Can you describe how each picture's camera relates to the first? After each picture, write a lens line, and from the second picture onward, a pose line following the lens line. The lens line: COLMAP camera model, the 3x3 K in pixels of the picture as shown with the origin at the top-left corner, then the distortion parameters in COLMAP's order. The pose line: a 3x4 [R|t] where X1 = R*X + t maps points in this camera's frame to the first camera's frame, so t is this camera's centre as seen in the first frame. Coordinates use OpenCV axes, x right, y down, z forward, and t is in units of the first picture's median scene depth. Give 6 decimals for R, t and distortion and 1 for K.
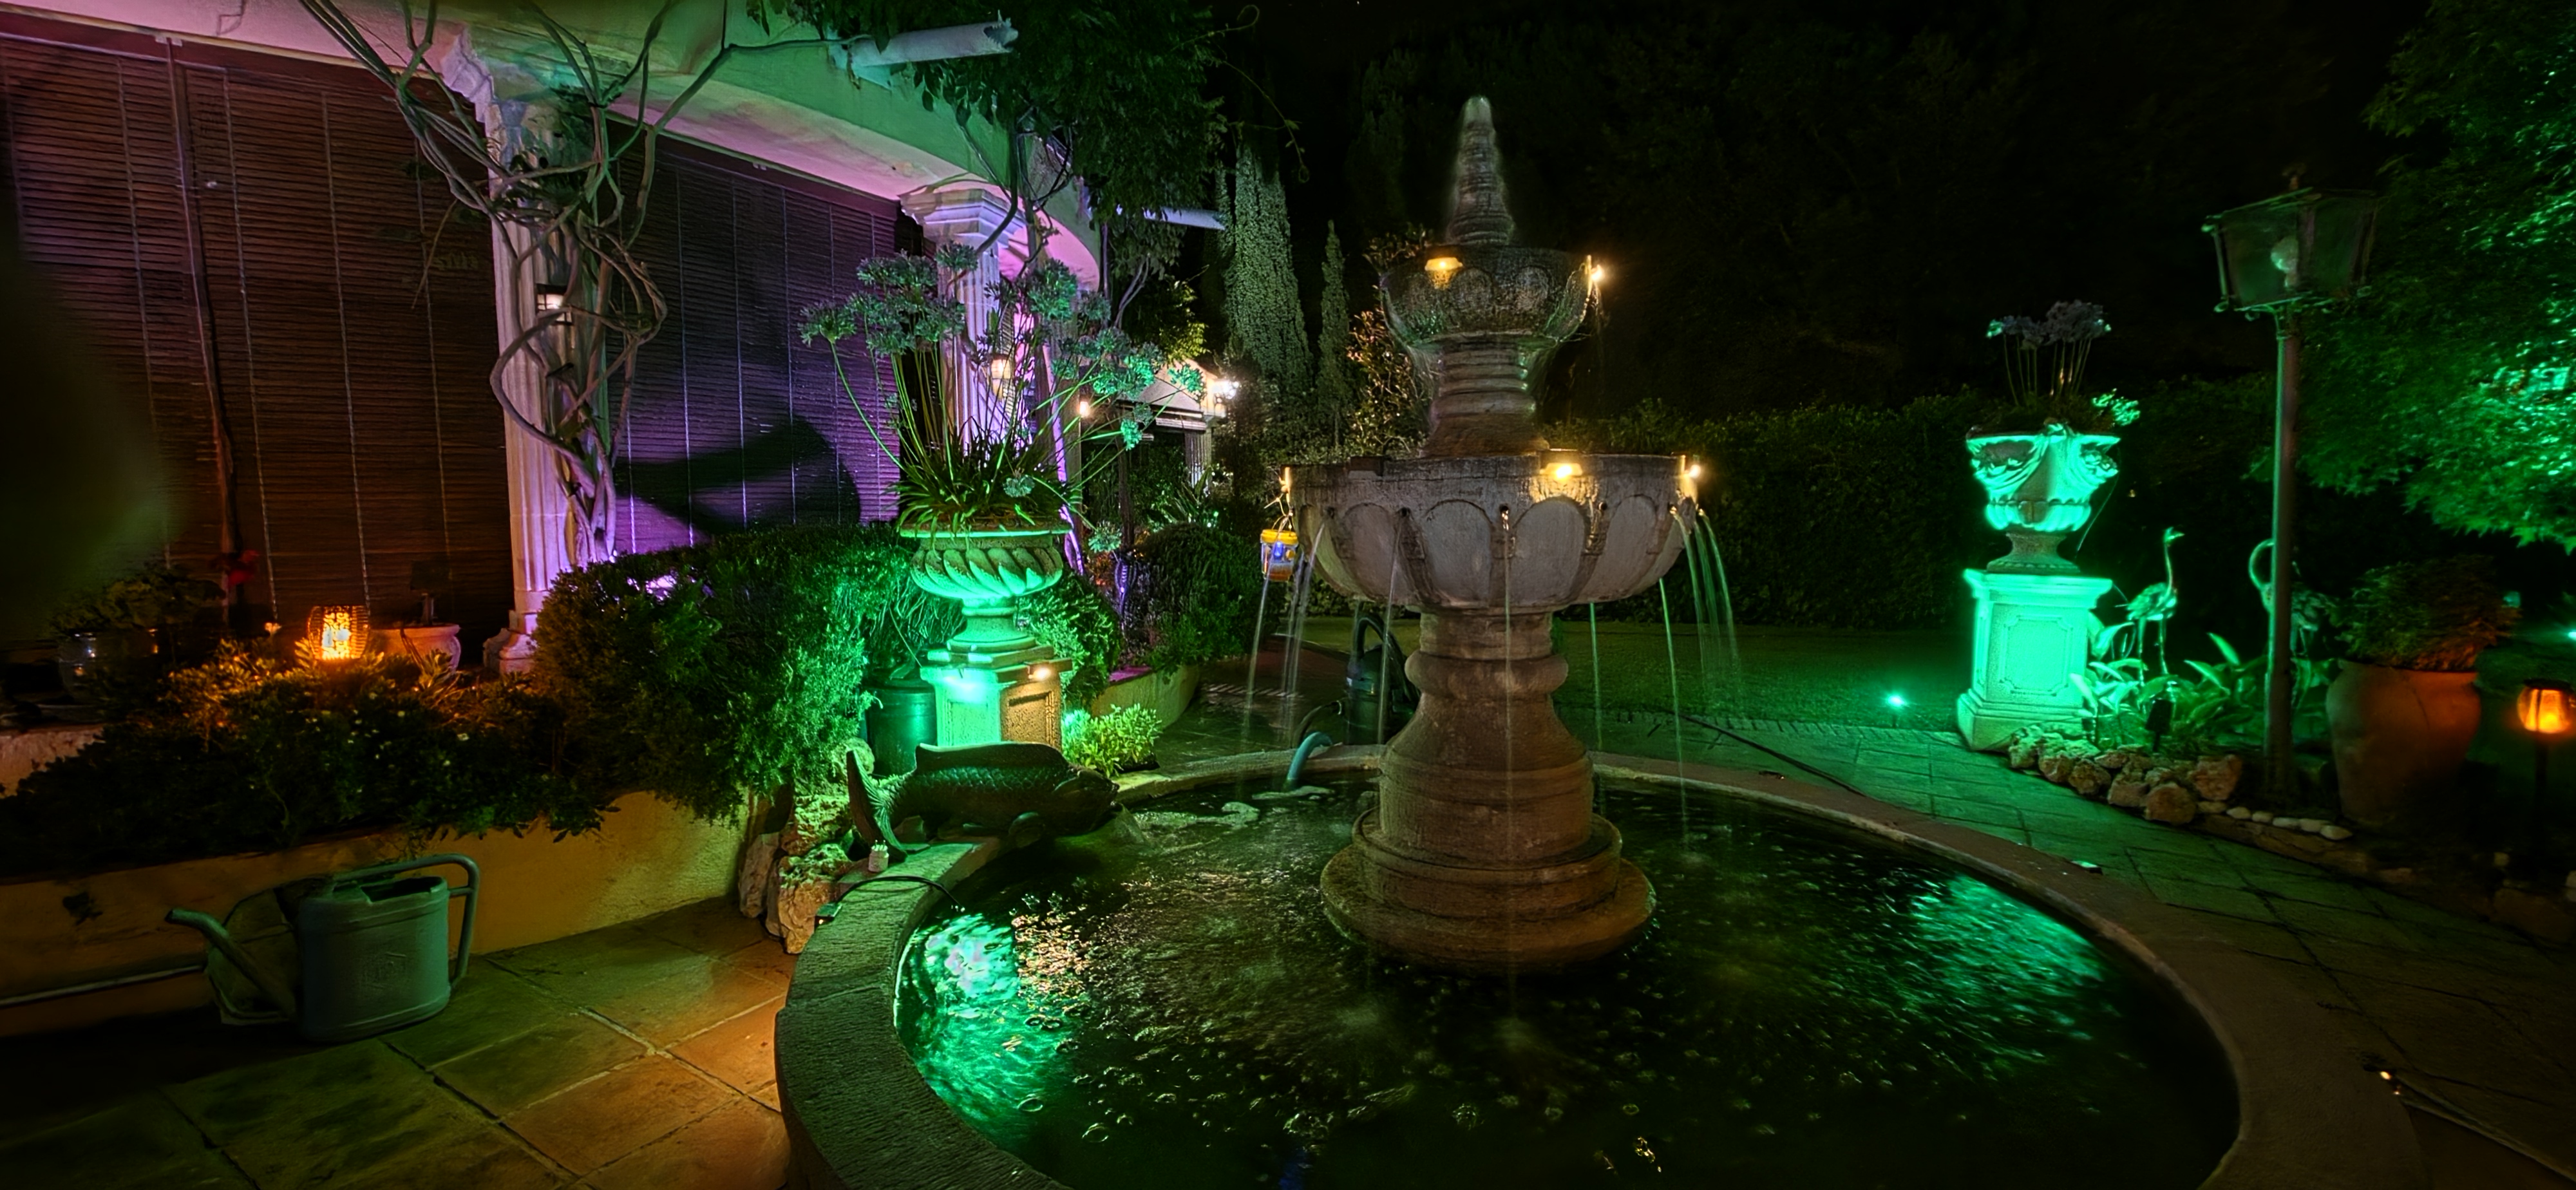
lens RADIAL K [[1031.7, 0, 1289.2], [0, 1031.7, 575.4], [0, 0, 1]] dist [-0.002472, 0.000249]
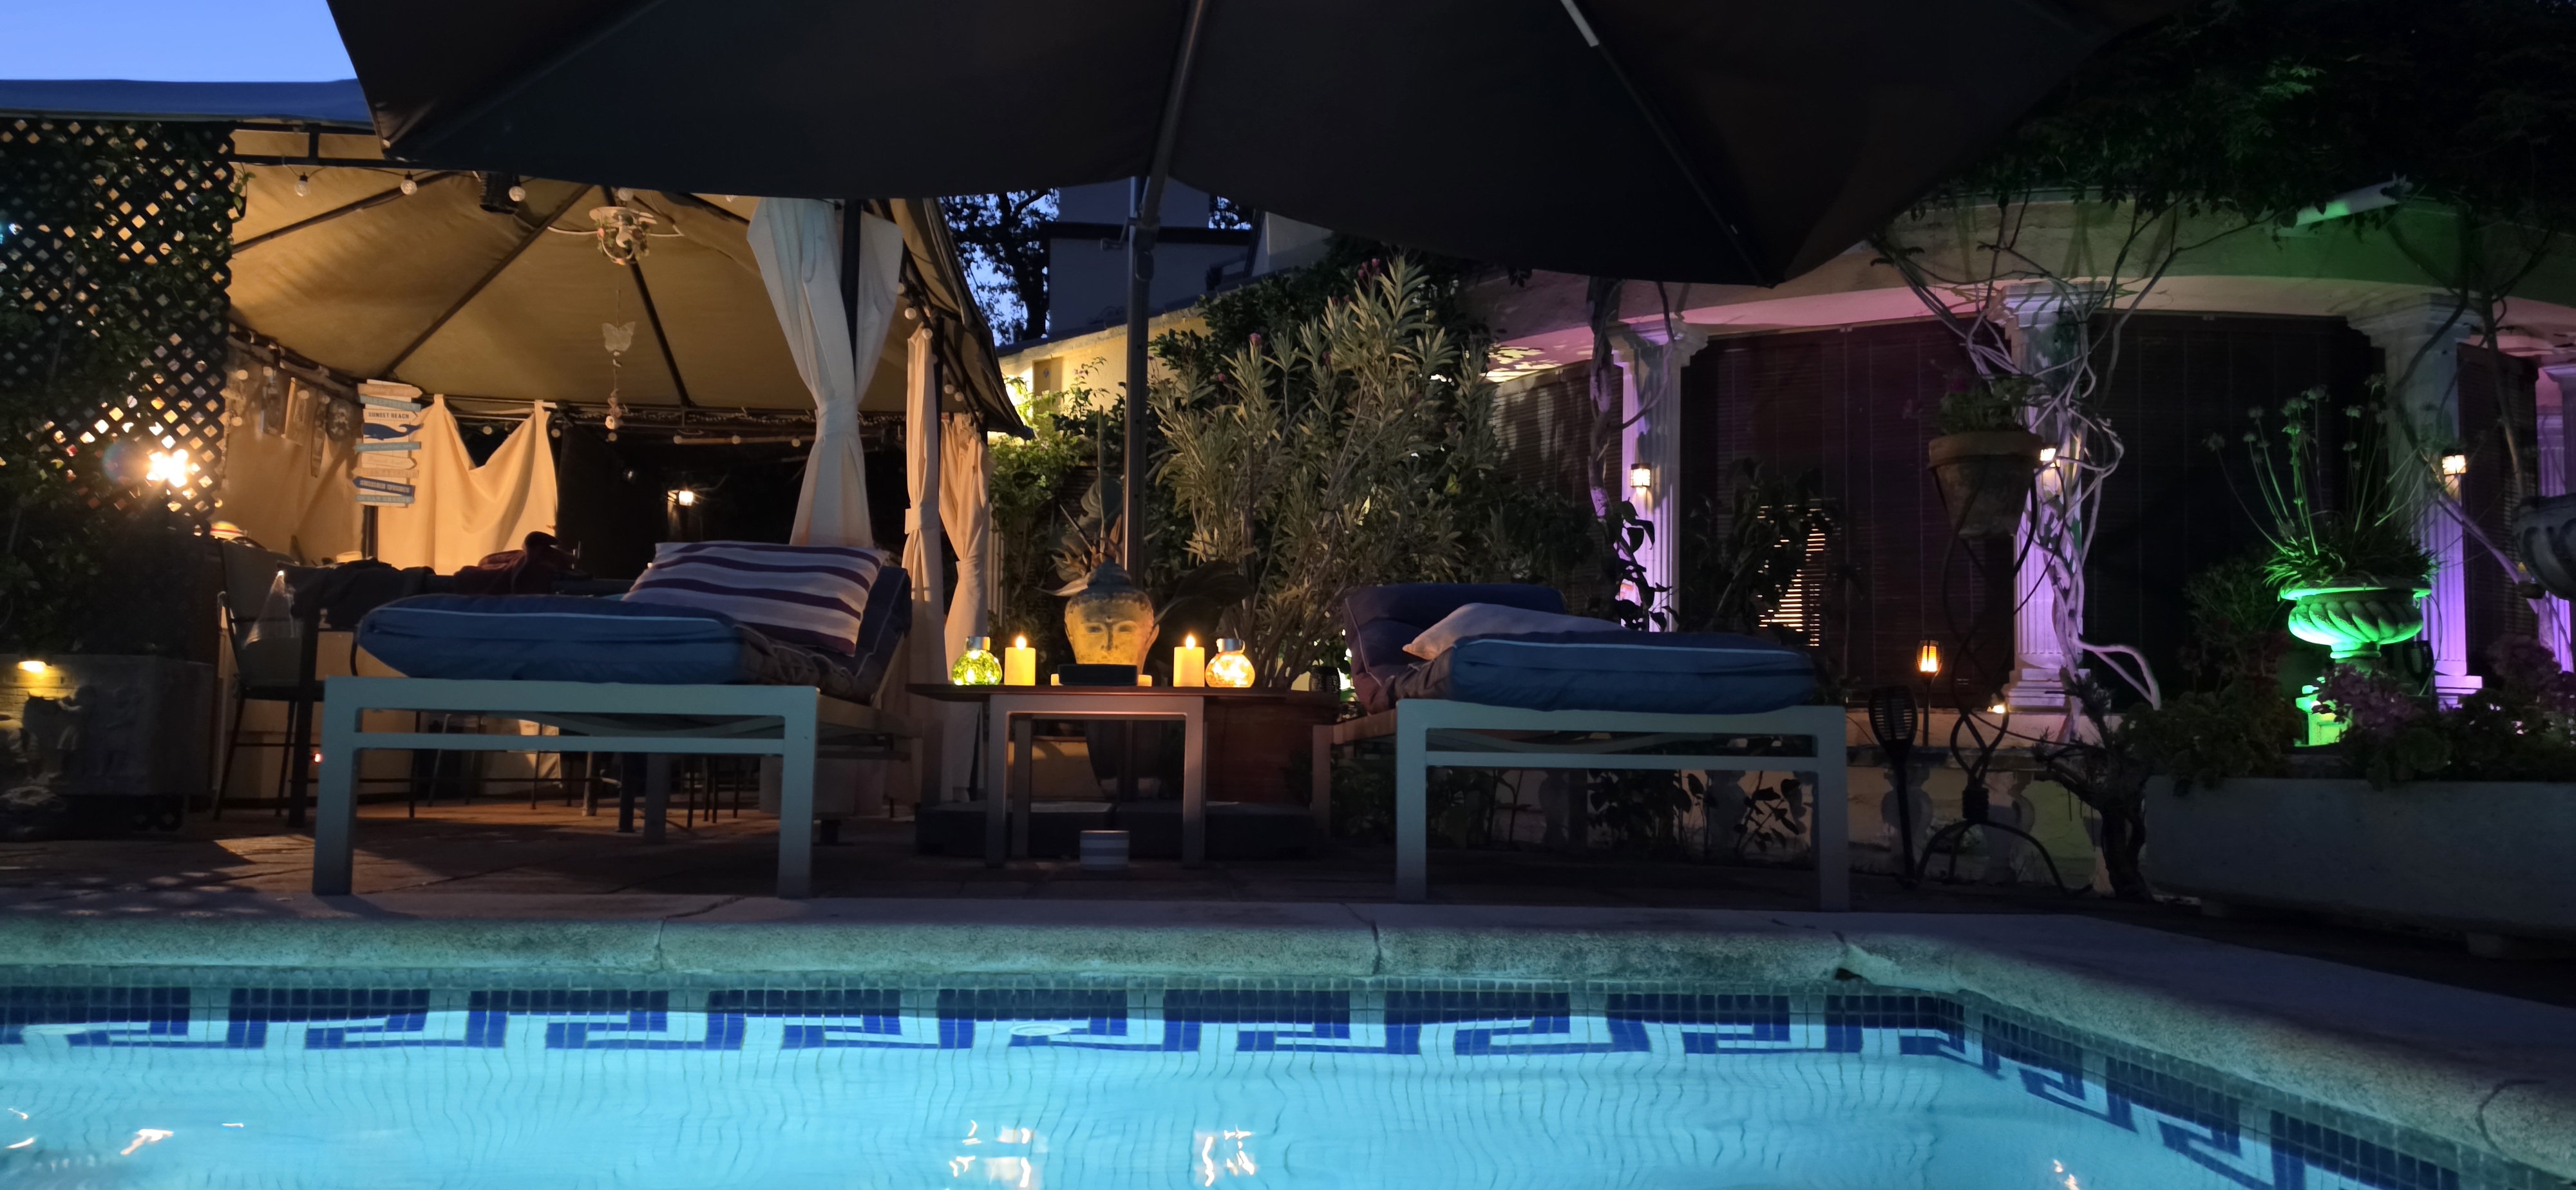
lens RADIAL K [[1769.8, 0, 1288.0], [0, 1769.8, 595.0], [0, 0, 1]] dist [0.111010, -0.168961]
pose [[0.544167, -0.045412, -0.837747, 0.808273], [-0.085293, 0.990366, -0.109088, 0.297434], [0.834630, 0.130816, 0.535052, -1.214747]]
